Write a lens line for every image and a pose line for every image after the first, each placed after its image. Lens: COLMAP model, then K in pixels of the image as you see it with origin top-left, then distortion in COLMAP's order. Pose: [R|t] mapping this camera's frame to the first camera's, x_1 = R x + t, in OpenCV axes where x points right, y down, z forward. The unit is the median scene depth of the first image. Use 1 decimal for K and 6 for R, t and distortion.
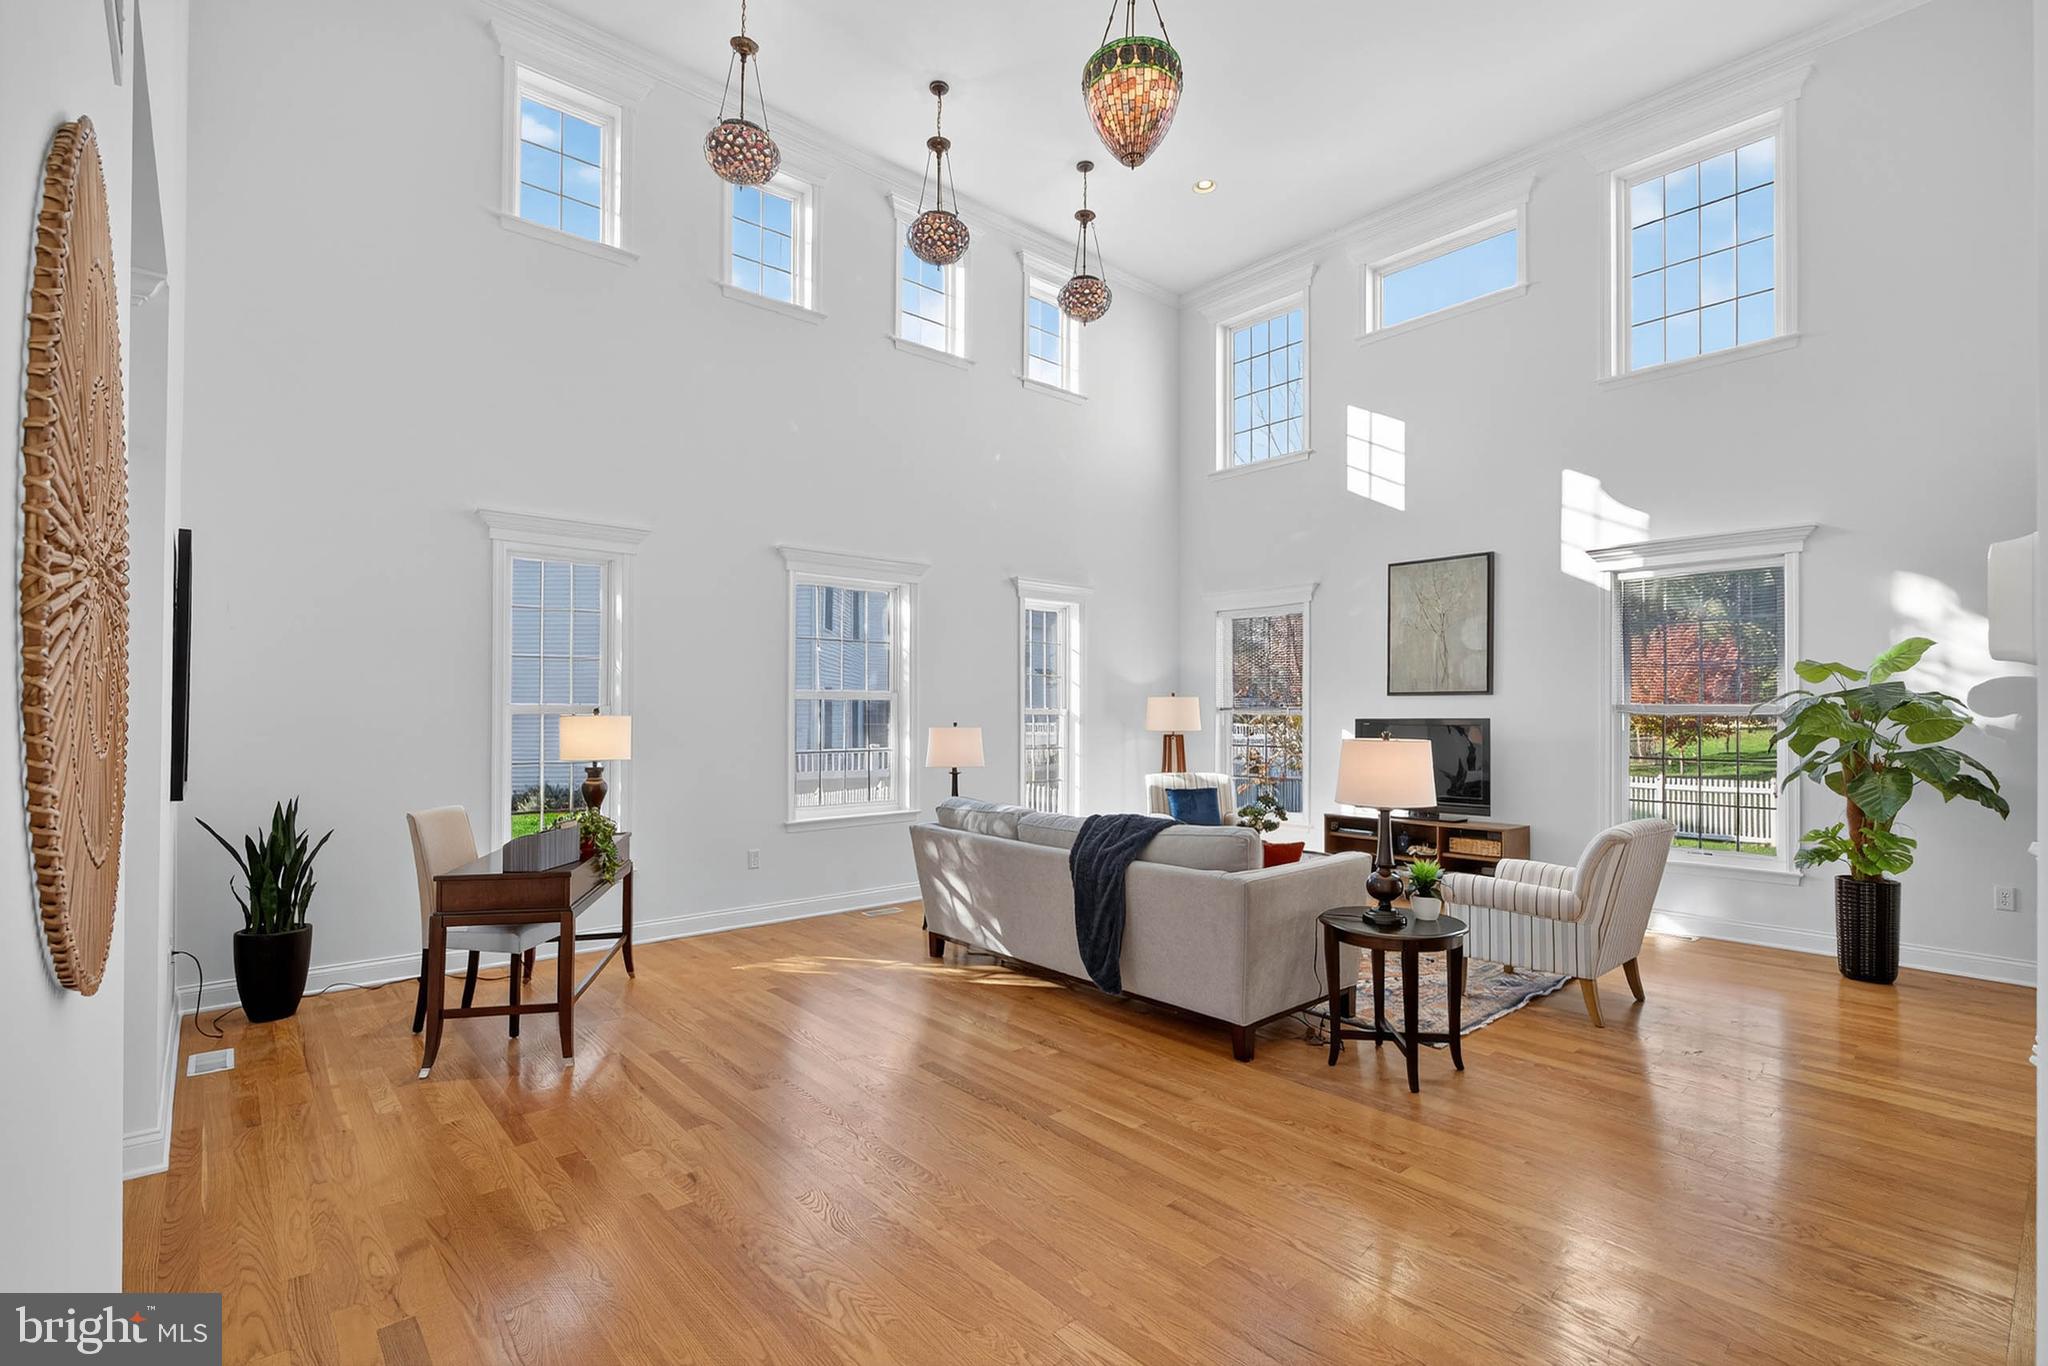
lens RADIAL K [[920.7, 0, 1031.8], [0, 920.7, 711.4], [0, 0, 1]] dist [-0.005573, -0.000307]
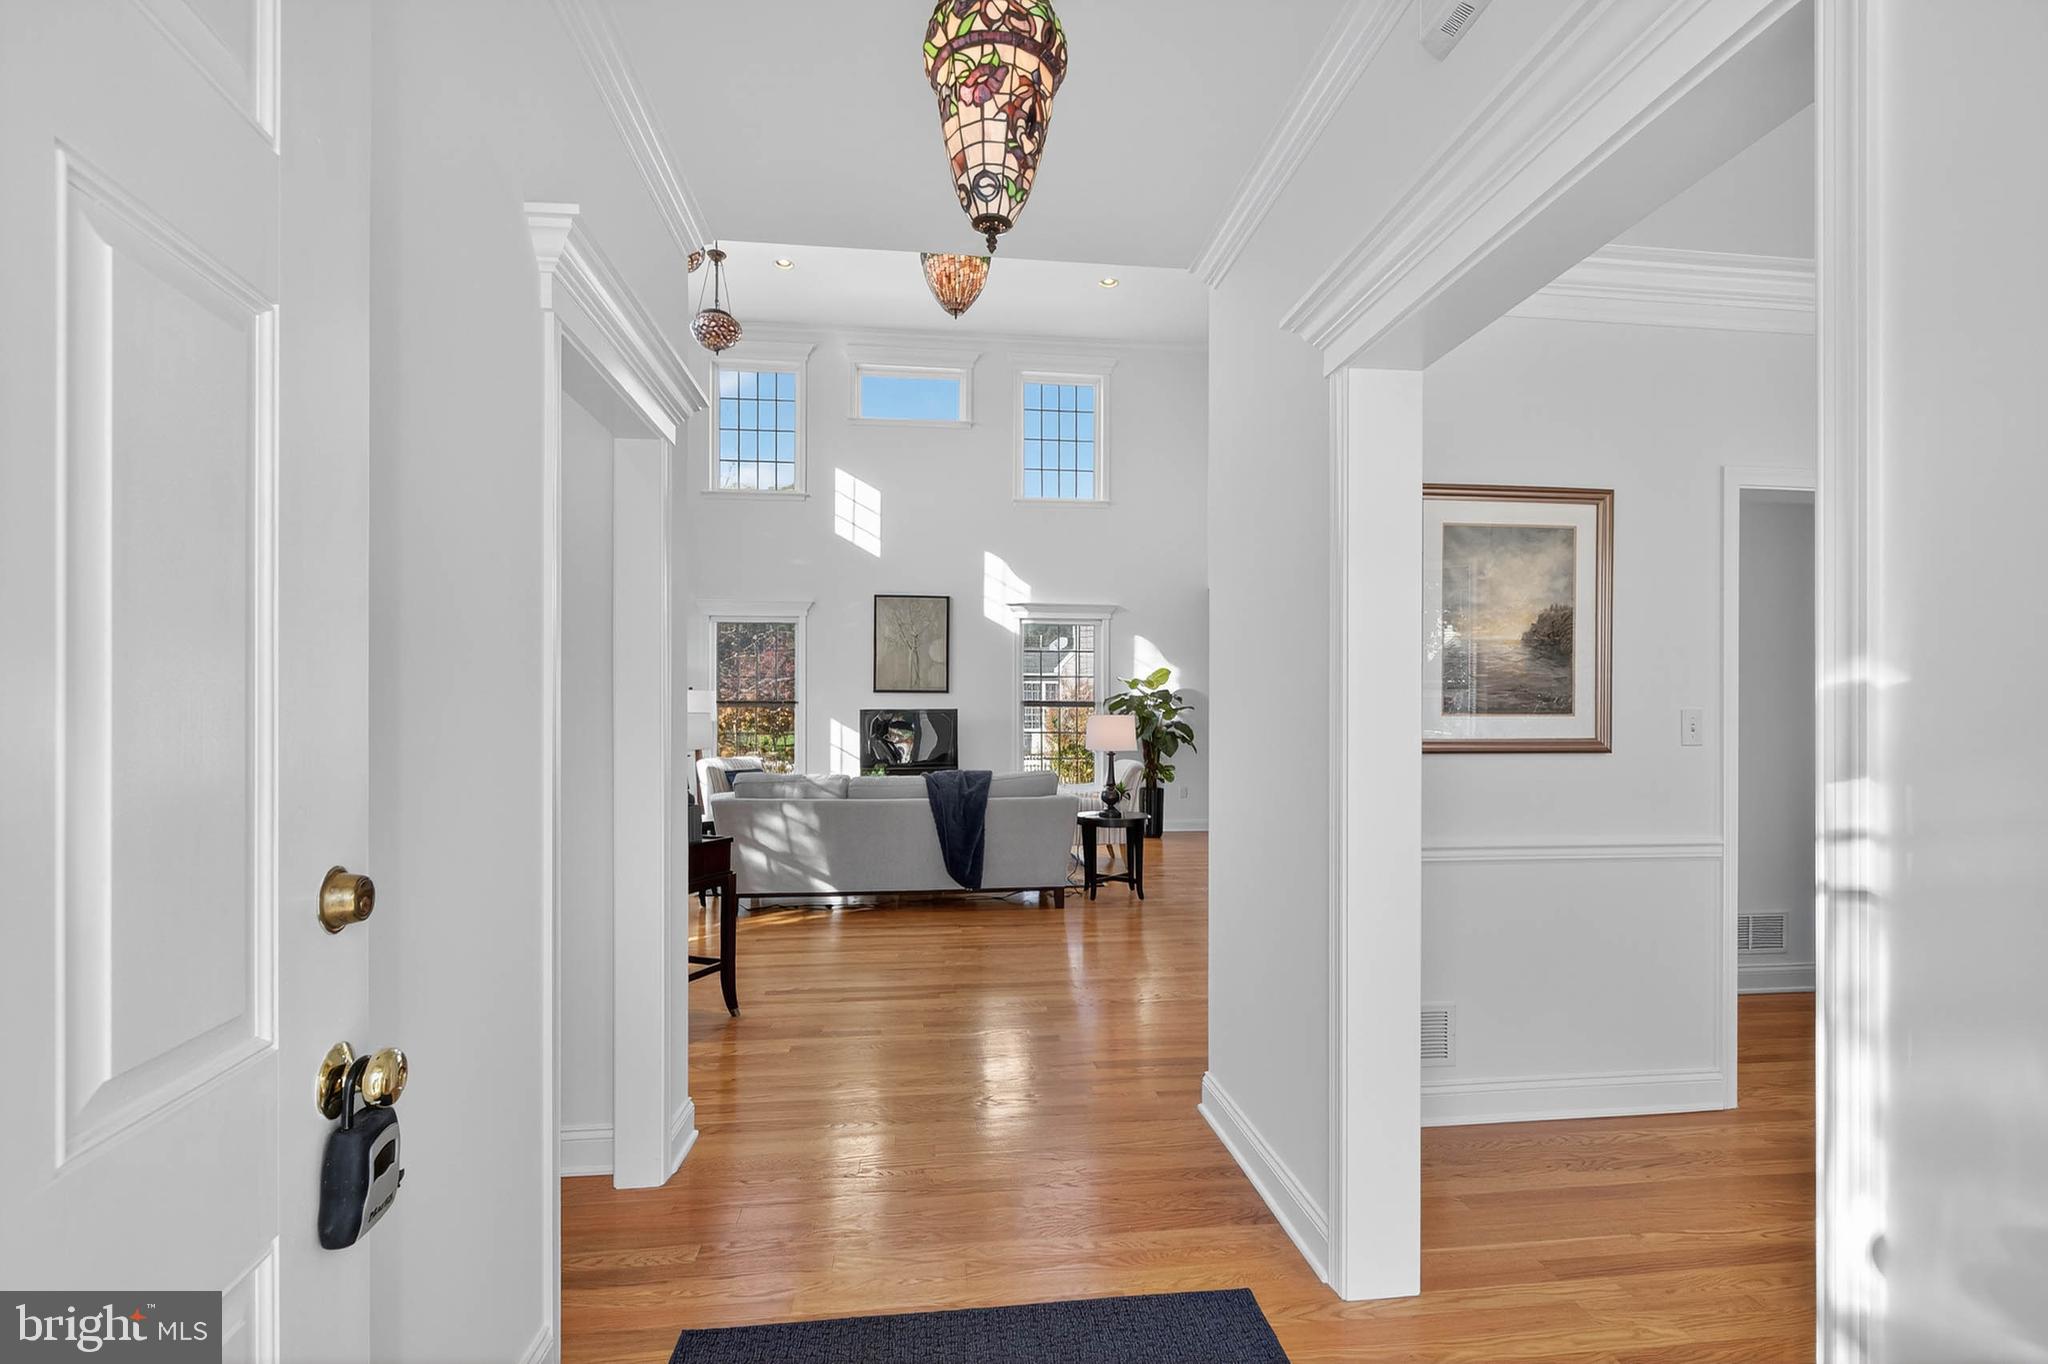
lens RADIAL K [[920.7, 0, 1031.8], [0, 920.7, 710.4], [0, 0, 1]] dist [-0.005573, -0.000307]
pose [[0.550456, 0.012495, 0.834771, -0.650208], [-0.008904, 0.999919, -0.009096, 0.020846], [-0.834817, -0.002426, 0.550523, 0.070882]]
